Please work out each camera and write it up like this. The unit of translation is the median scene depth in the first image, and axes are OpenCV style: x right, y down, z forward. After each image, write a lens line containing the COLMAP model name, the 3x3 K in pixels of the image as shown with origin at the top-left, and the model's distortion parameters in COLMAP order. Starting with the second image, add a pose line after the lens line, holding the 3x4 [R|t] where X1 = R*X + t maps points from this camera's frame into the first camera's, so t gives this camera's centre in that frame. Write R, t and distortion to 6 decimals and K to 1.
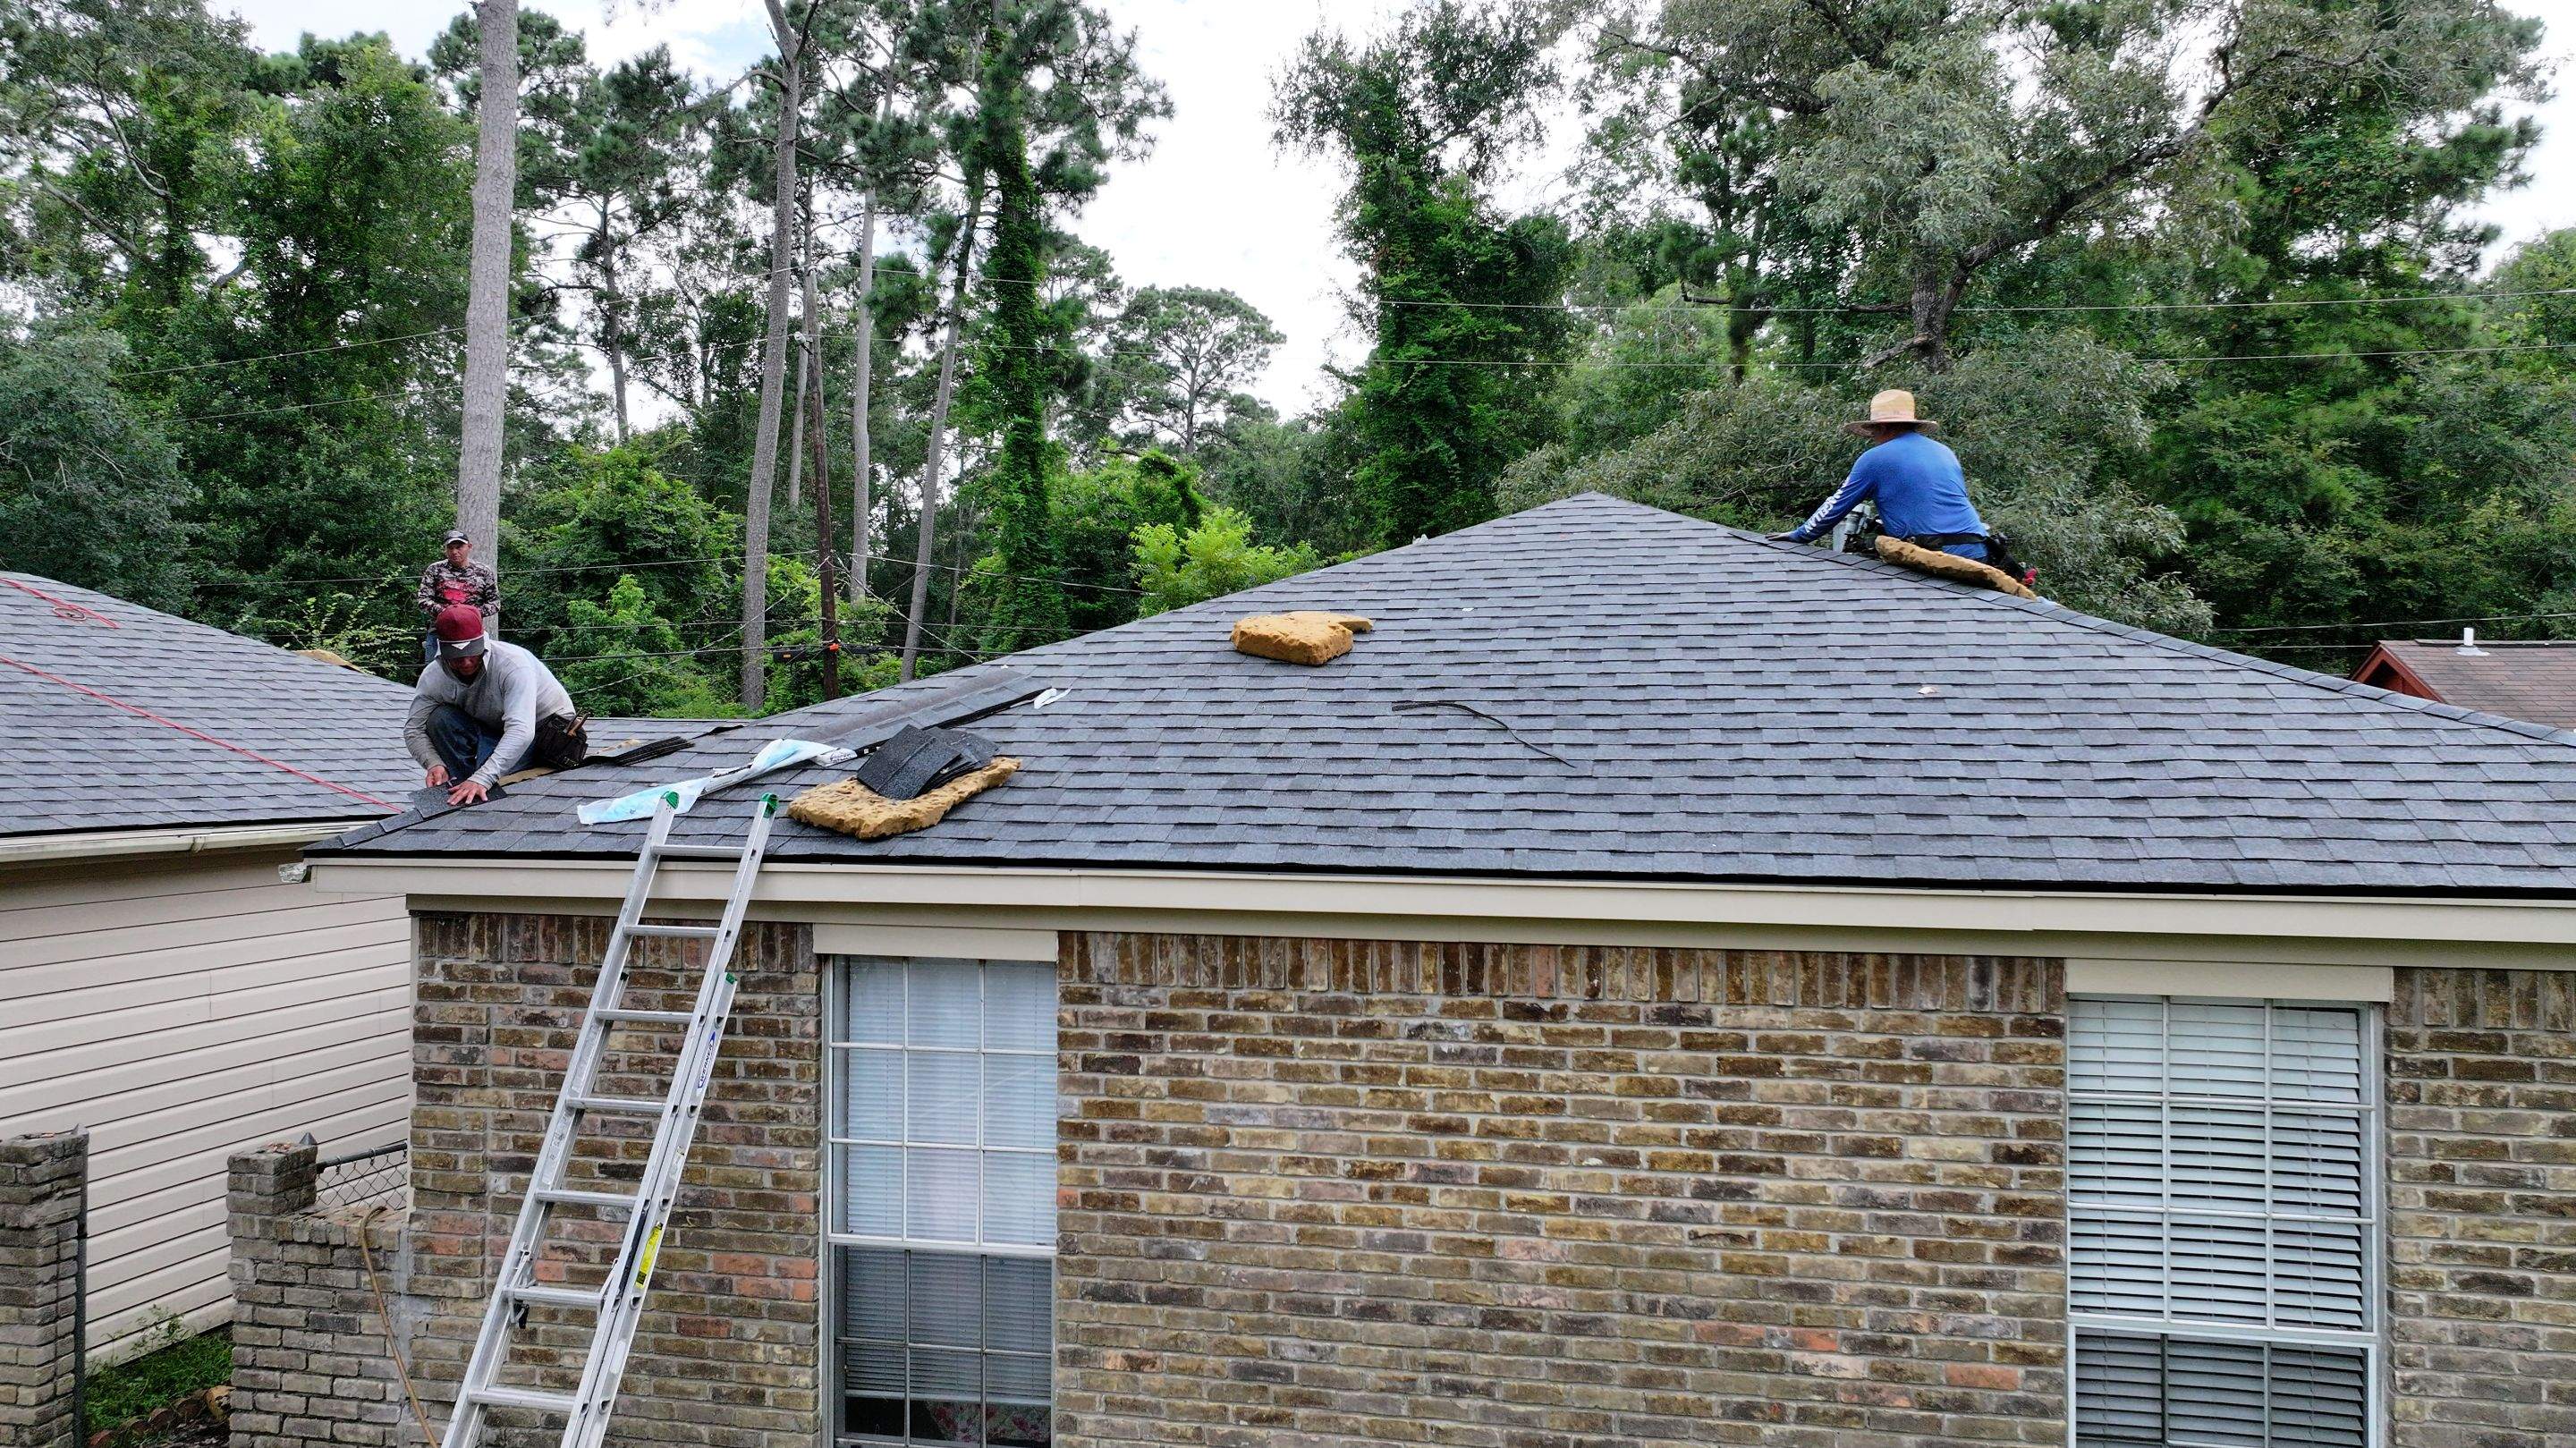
lens RADIAL K [[1806.8, 0, 1293.2], [0, 1806.8, 708.8], [0, 0, 1]] dist [0.003164, 0.014379]
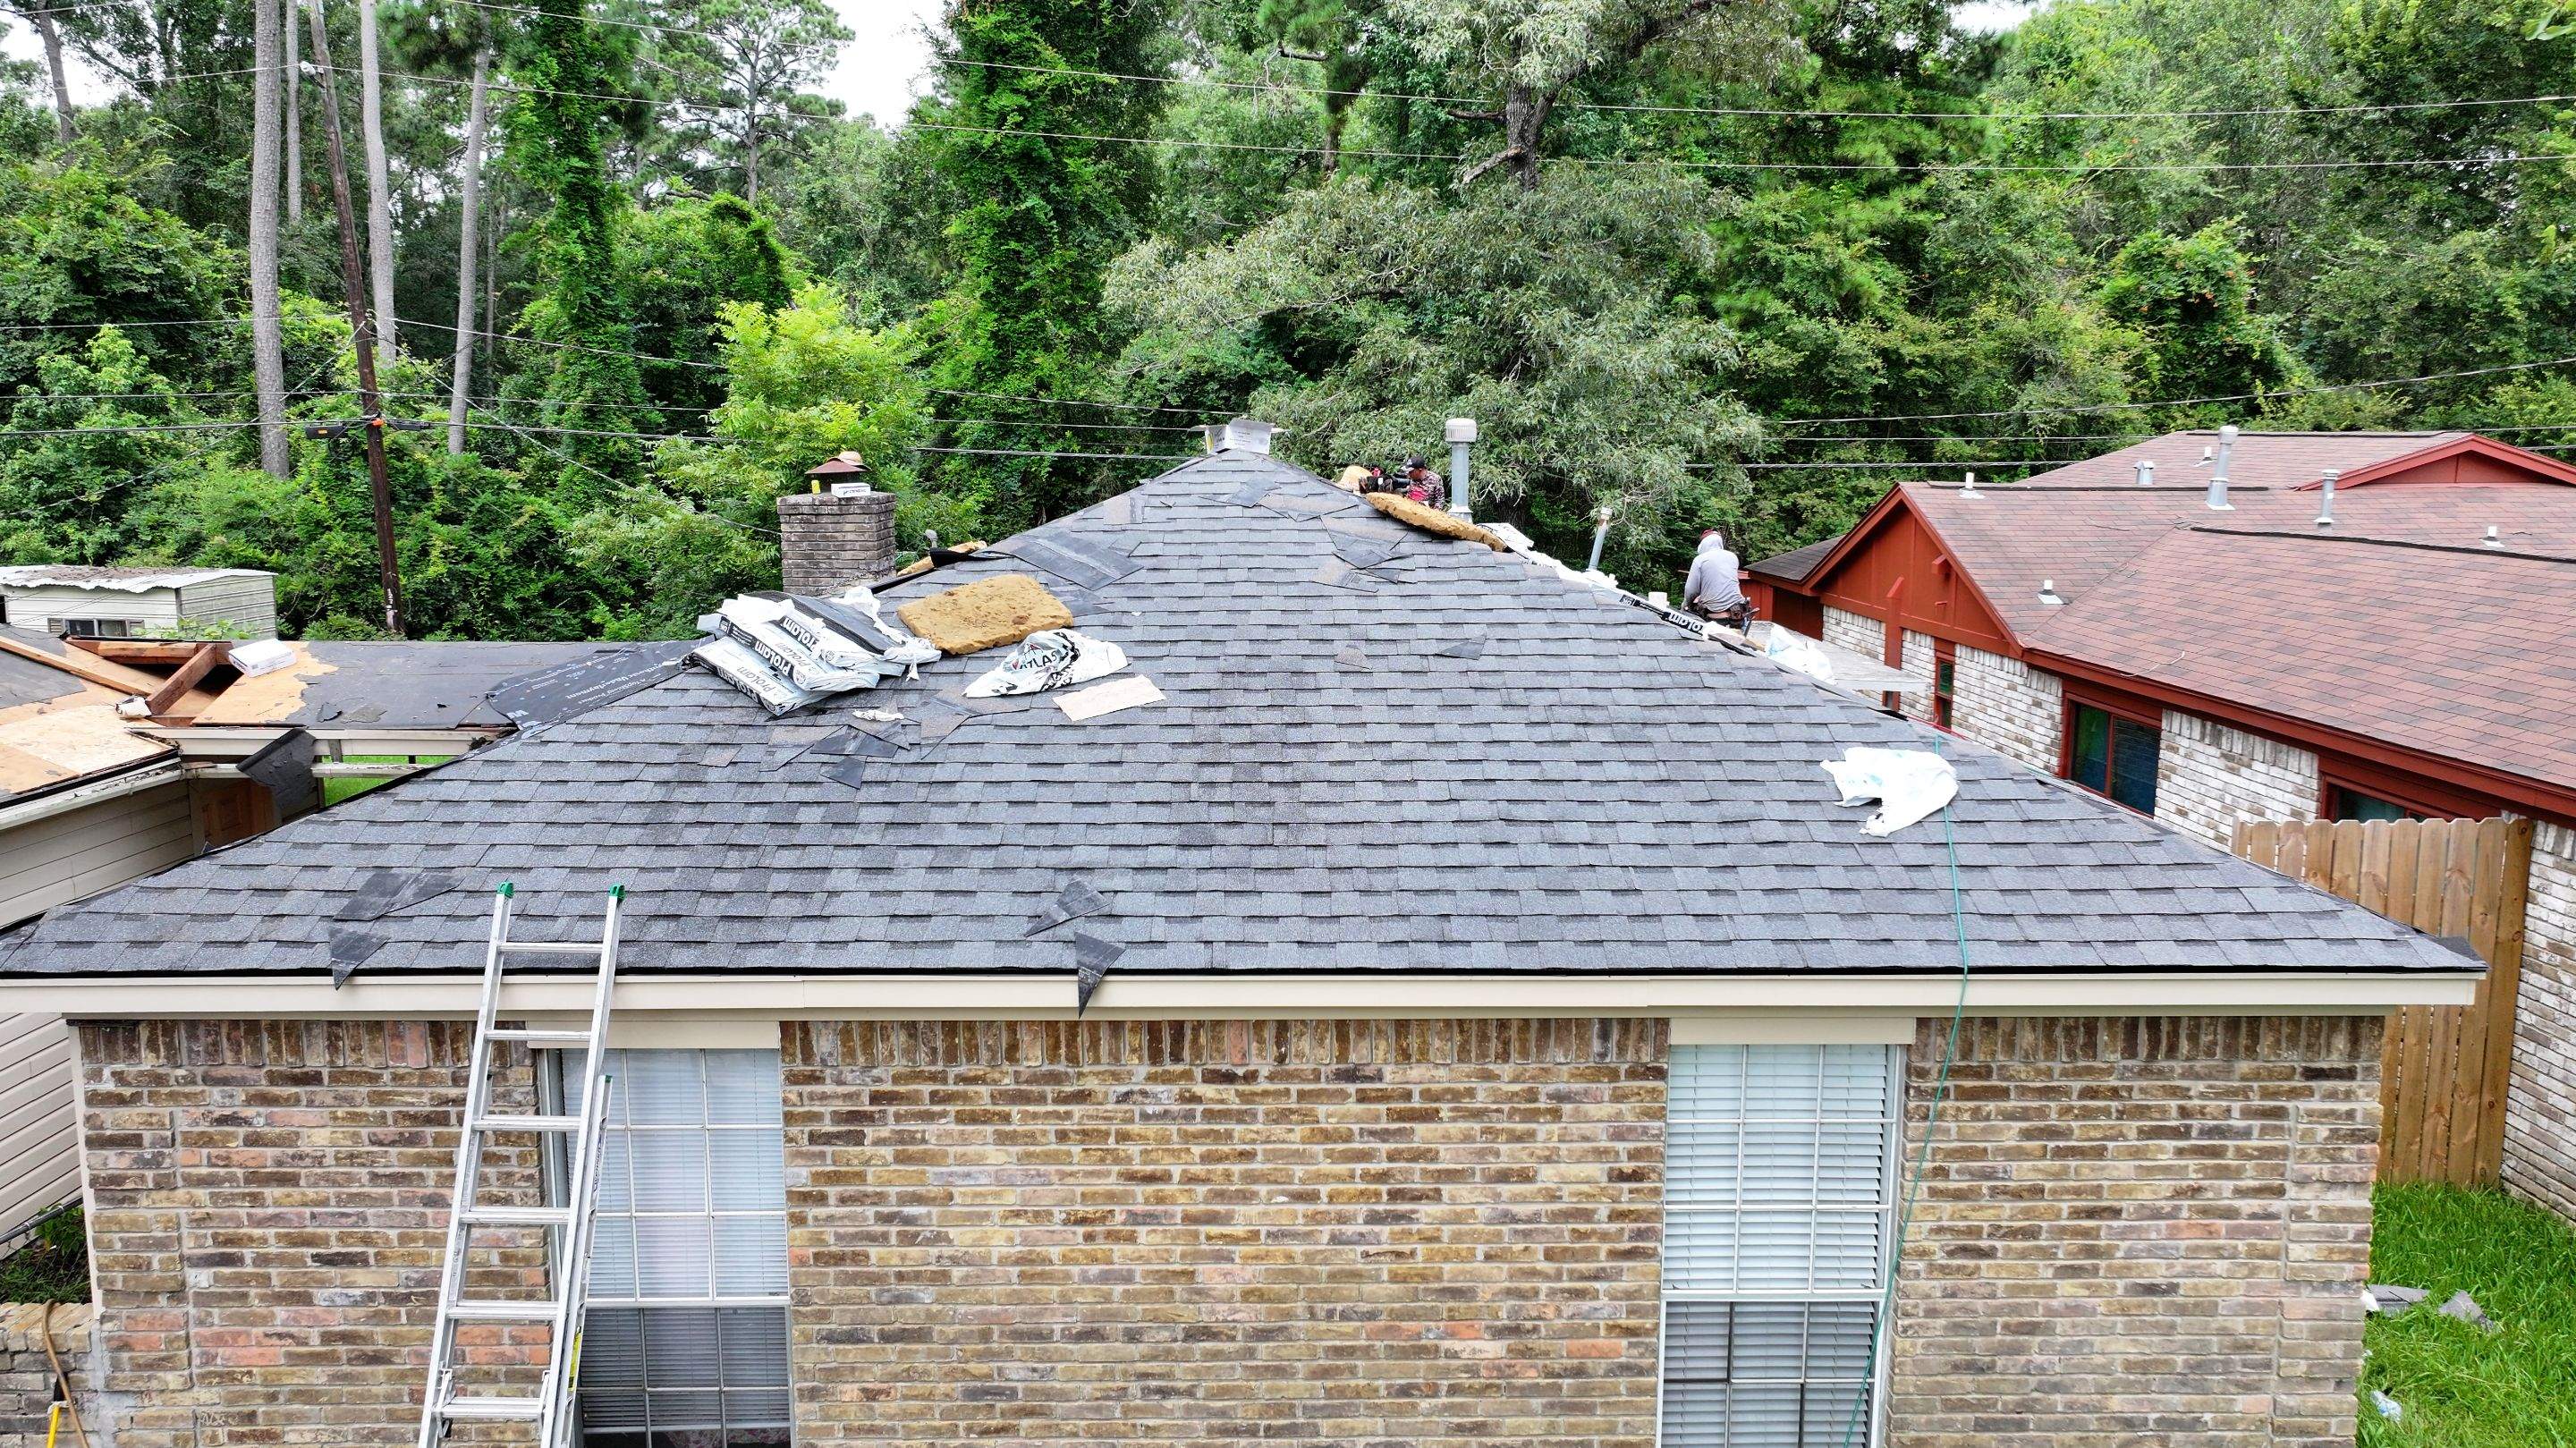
lens RADIAL K [[1806.8, 0, 1288.3], [0, 1806.8, 712.4], [0, 0, 1]] dist [0.003164, 0.014379]
pose [[0.974793, -0.034351, 0.220452, -0.064585], [-0.002054, 0.986653, 0.162825, -0.217918], [-0.223103, -0.159173, 0.961712, -0.051212]]
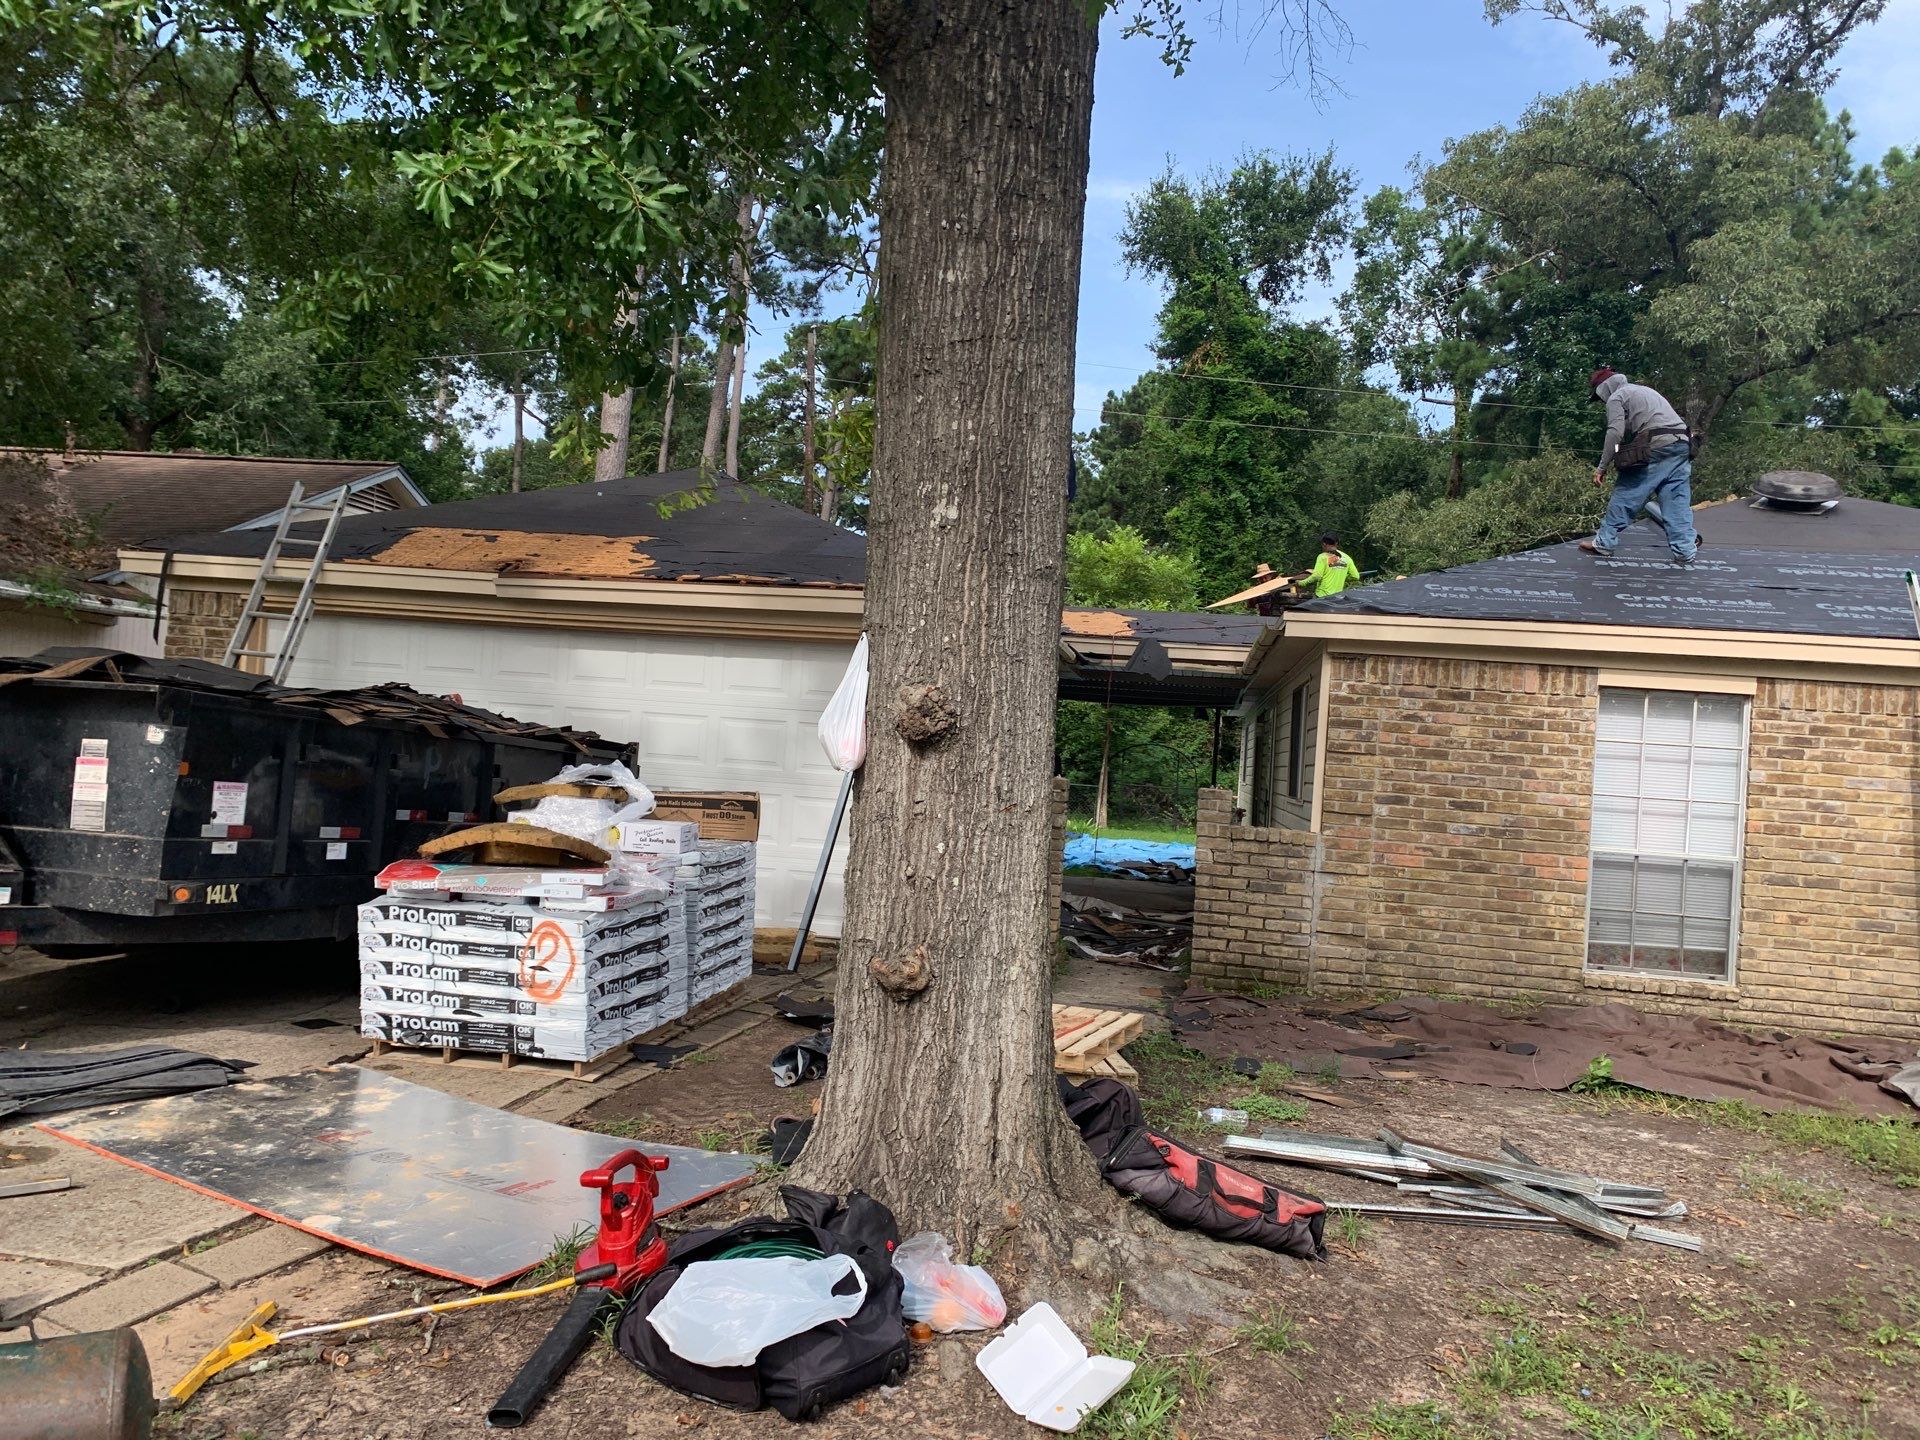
lens RADIAL K [[1450.5, 0, 964.6], [0, 1450.5, 683.0], [0, 0, 1]] dist [0.011587, -0.007357]
pose [[0.997239, 0.068895, 0.027707, -0.913590], [-0.068256, 0.997394, -0.023359, 0.206075], [-0.029244, 0.021403, 0.999343, -0.399321]]
